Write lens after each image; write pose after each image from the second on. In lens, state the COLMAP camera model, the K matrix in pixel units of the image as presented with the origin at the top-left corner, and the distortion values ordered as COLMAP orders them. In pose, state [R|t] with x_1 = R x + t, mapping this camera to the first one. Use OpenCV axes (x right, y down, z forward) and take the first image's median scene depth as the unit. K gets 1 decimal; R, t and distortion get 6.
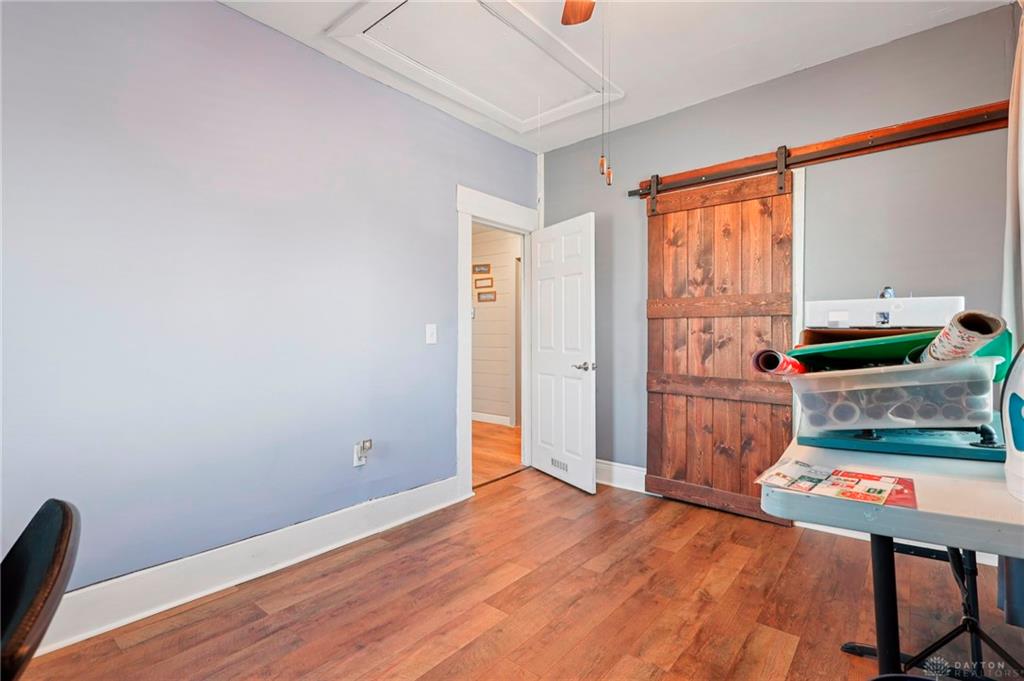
lens RADIAL K [[476.6, 0, 509.5], [0, 476.6, 338.9], [0, 0, 1]] dist [0.000264, 0.001235]
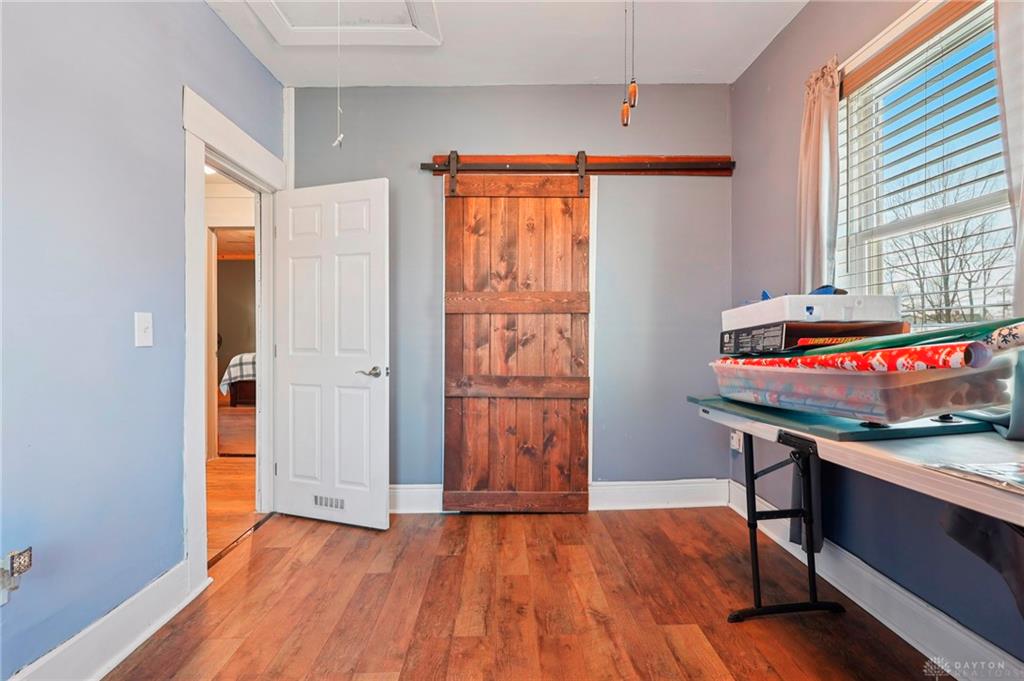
lens RADIAL K [[476.6, 0, 510.9], [0, 476.6, 340.1], [0, 0, 1]] dist [0.000264, 0.001235]
pose [[0.755605, -0.008729, 0.654969, -0.209697], [0.006914, 0.999962, 0.005349, 0.002641], [-0.654991, 0.000487, 0.755637, 0.281629]]
